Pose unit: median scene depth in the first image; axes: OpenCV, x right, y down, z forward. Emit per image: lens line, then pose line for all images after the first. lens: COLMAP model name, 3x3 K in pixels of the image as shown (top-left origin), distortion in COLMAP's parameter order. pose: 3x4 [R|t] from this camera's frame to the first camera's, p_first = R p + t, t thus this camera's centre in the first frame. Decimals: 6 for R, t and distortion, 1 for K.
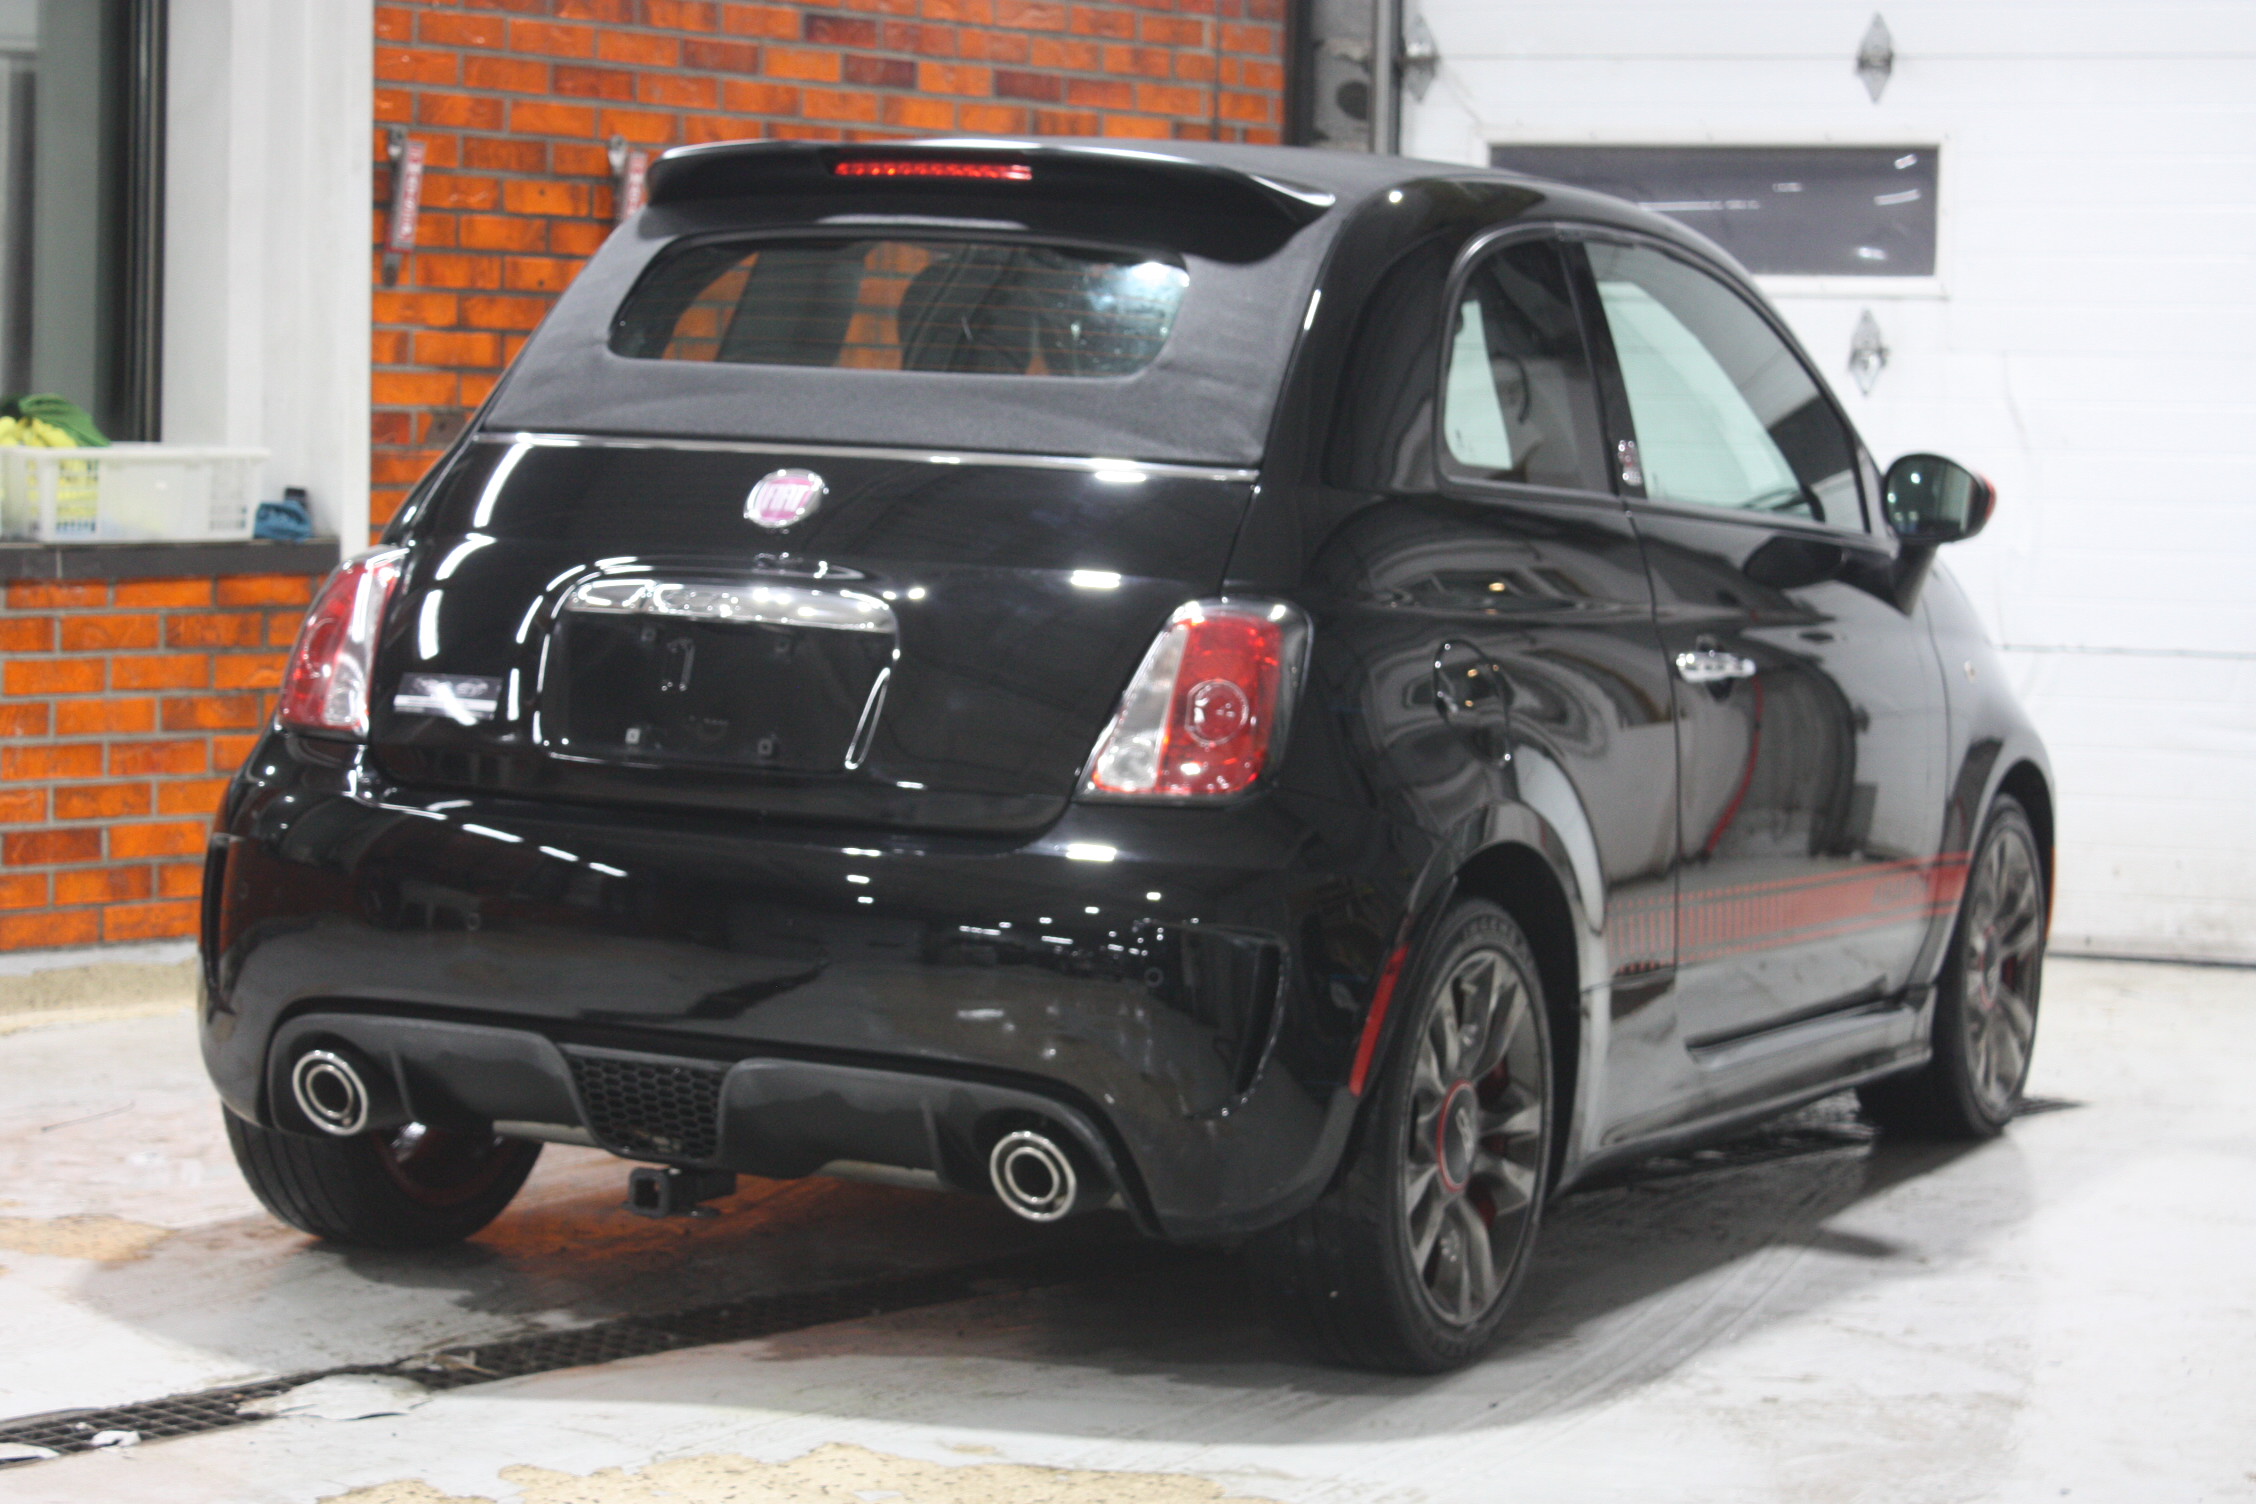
lens RADIAL K [[4855.4, 0, 1128.0], [0, 4855.4, 752.0], [0, 0, 1]] dist [0.032017, -0.248563]
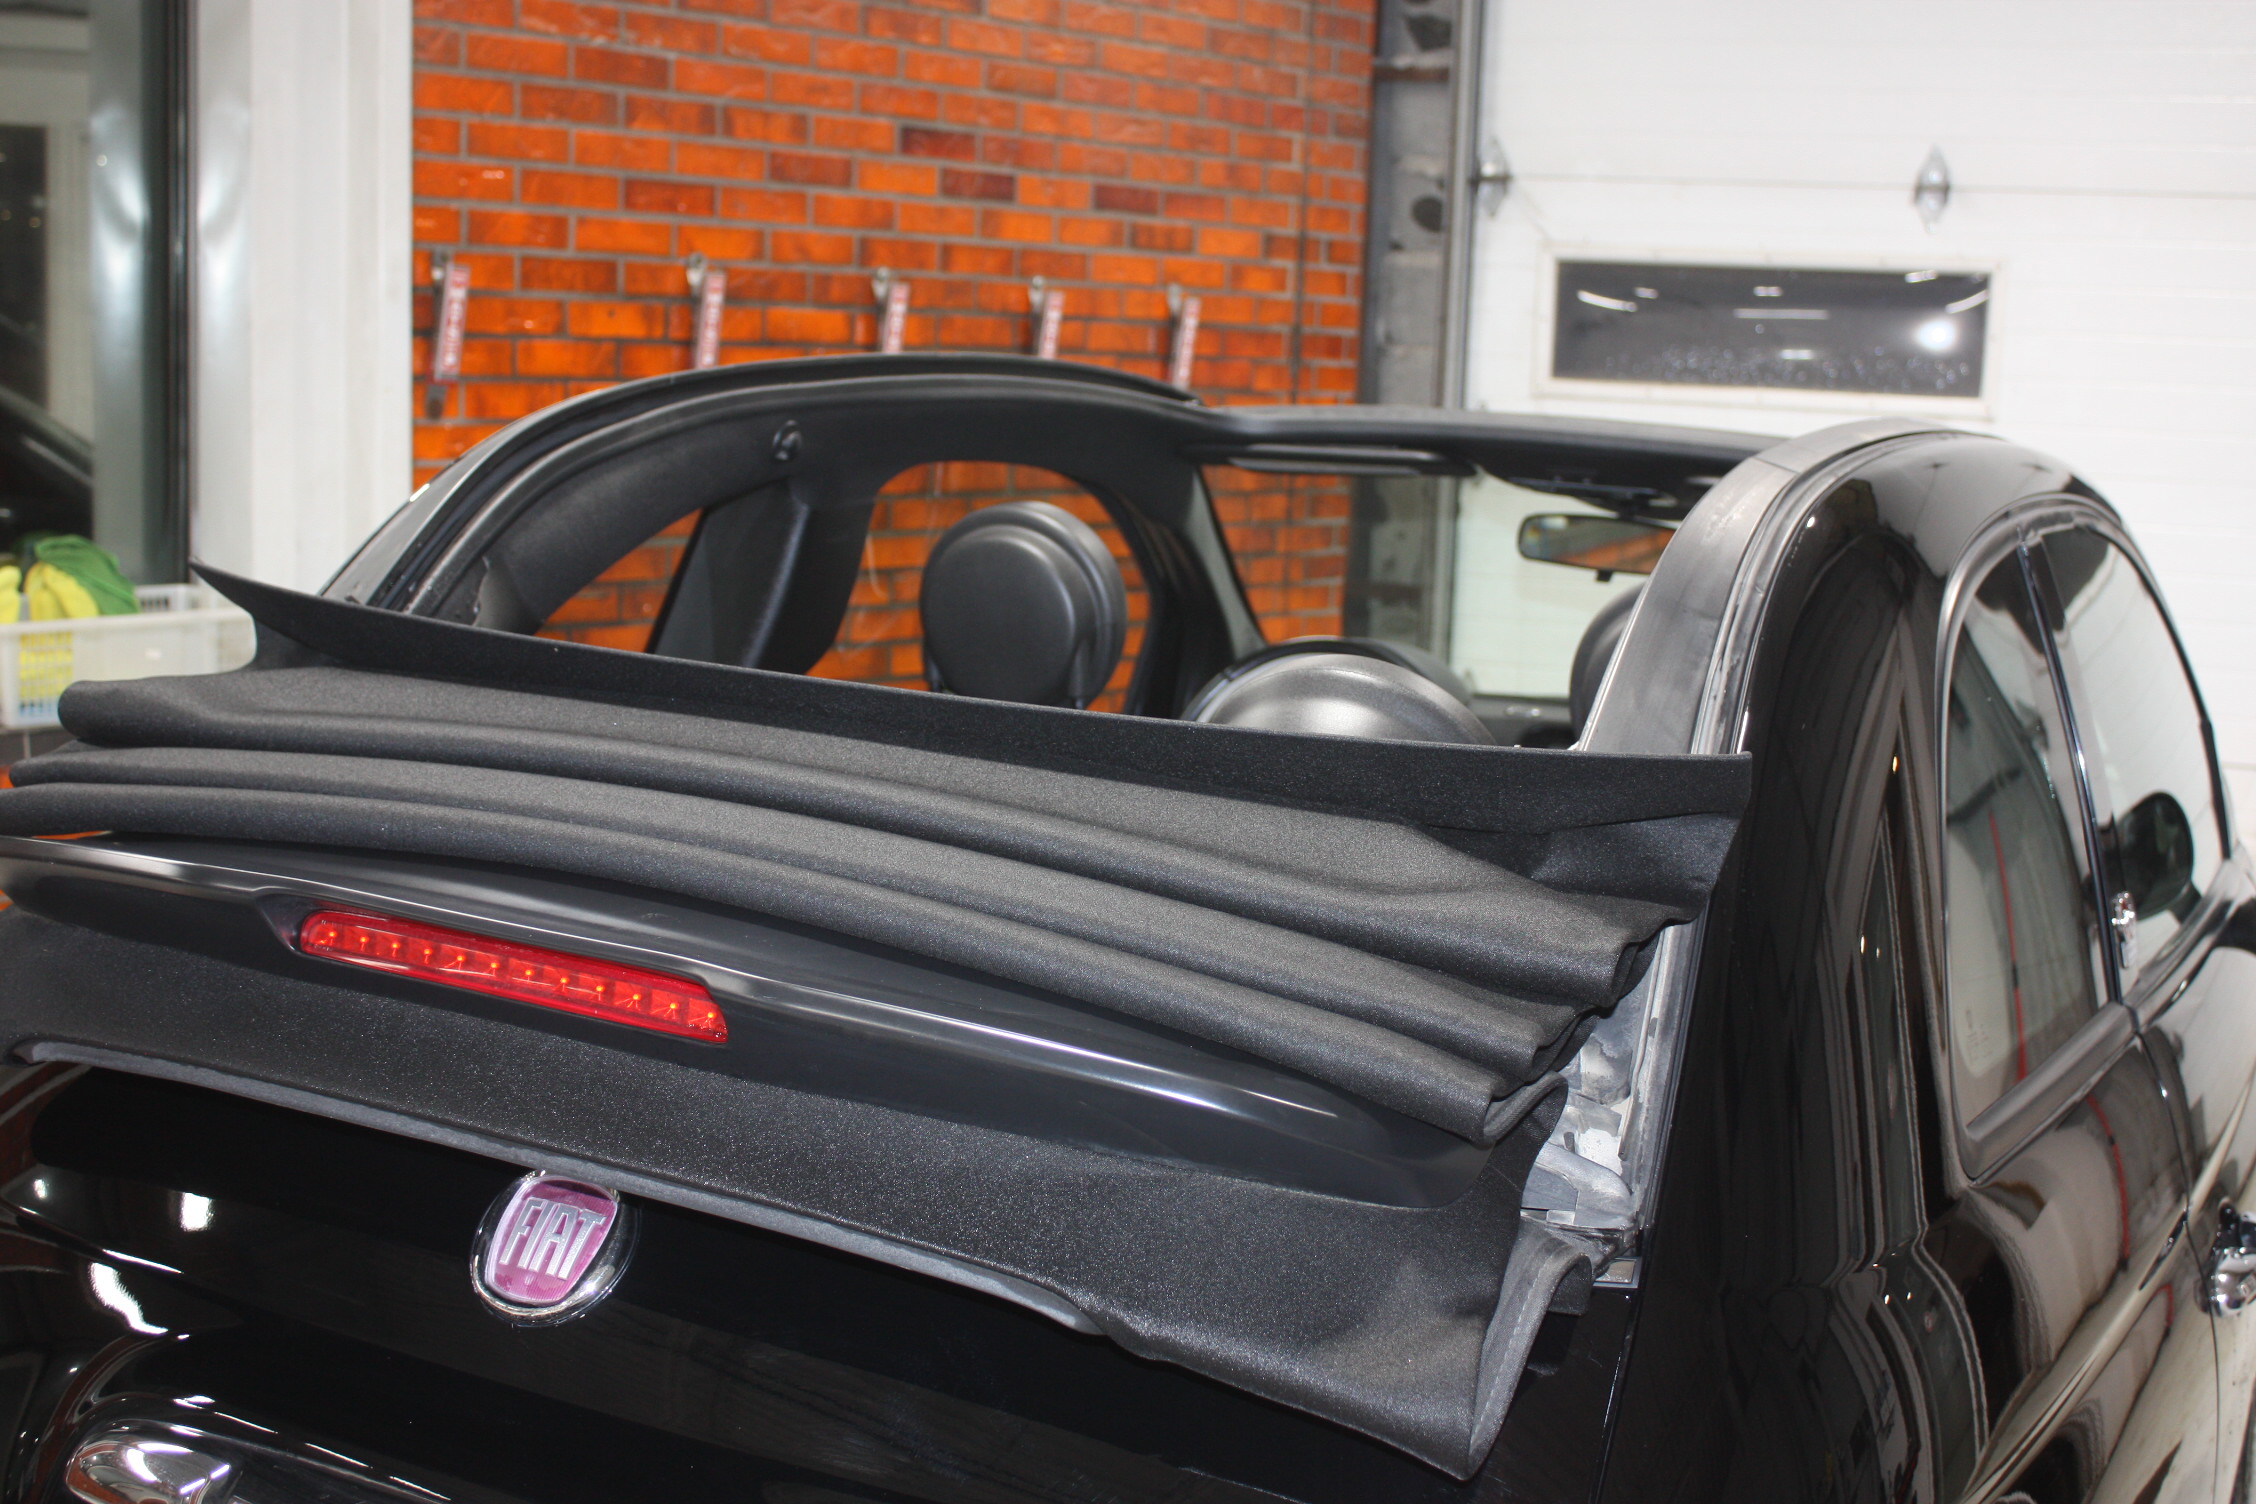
lens RADIAL K [[2608.5, 0, 1128.0], [0, 2608.5, 752.0], [0, 0, 1]] dist [-0.092203, 0.026963]
pose [[0.999619, 0.019991, -0.019007, -0.008131], [-0.018266, 0.996041, 0.087001, -0.074764], [0.020671, -0.086620, 0.996027, 0.482972]]
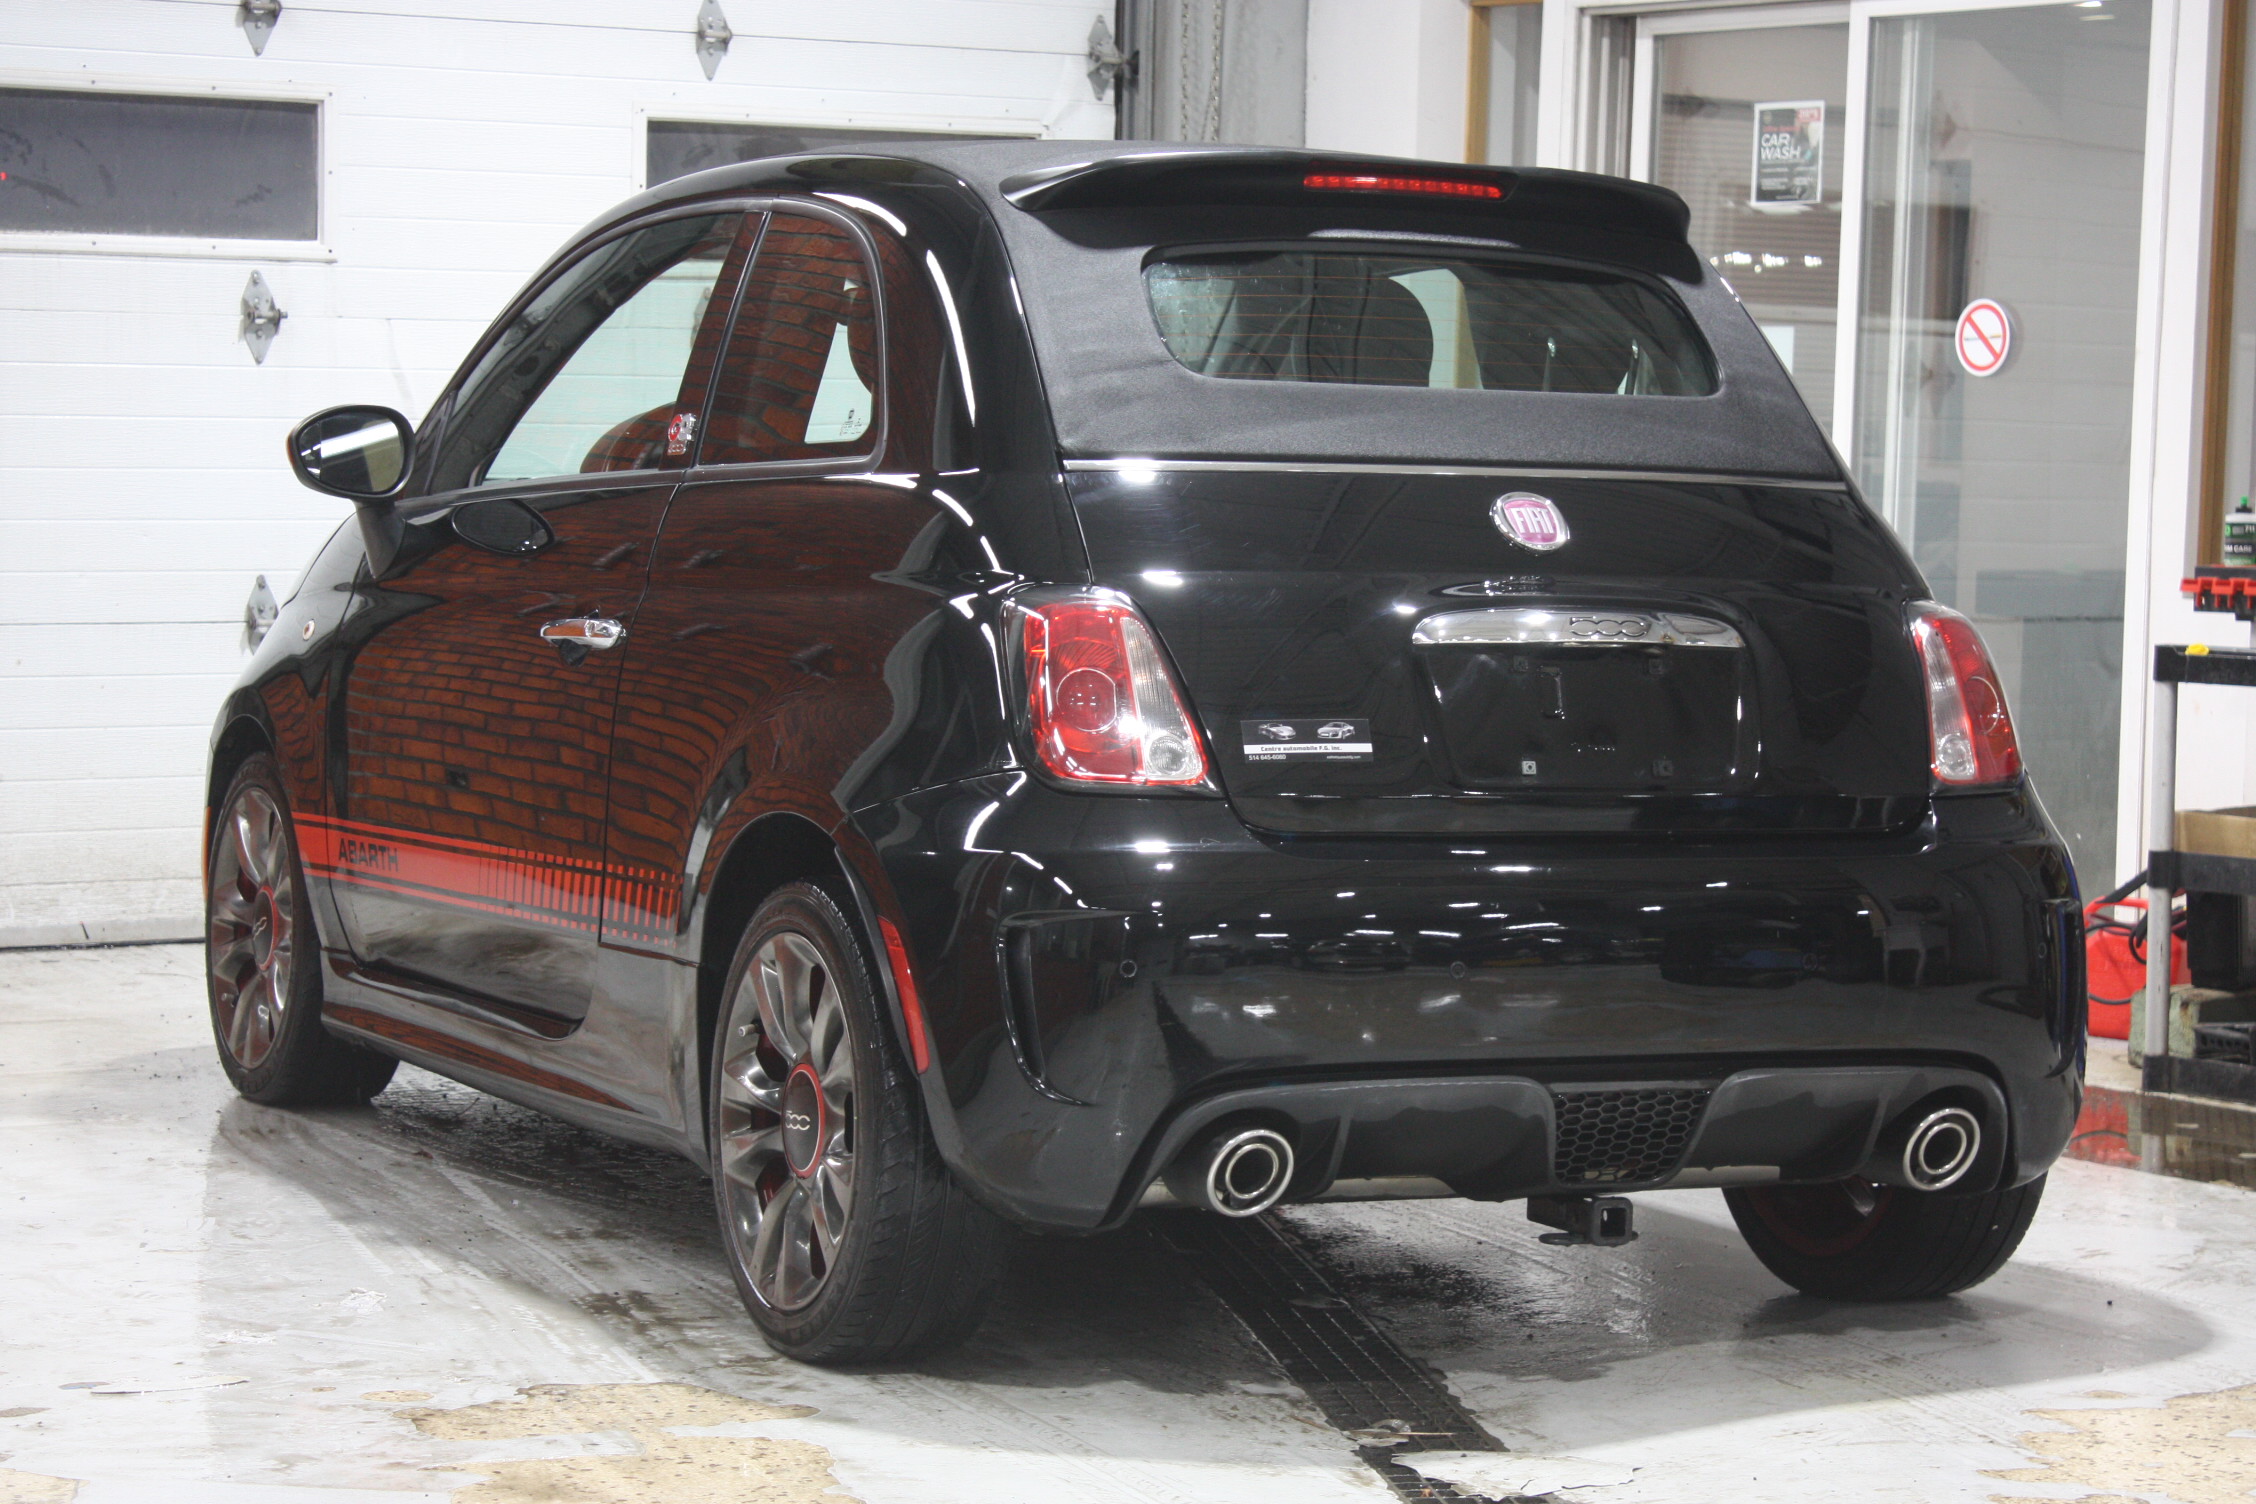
lens RADIAL K [[5203.8, 0, 1128.0], [0, 5203.8, 752.0], [0, 0, 1]] dist [0.048450, 0.602214]
pose [[0.628392, -0.067618, 0.774952, -0.609839], [0.054566, 0.997593, 0.042798, -0.035162], [-0.775980, 0.015392, 0.630569, 0.249077]]
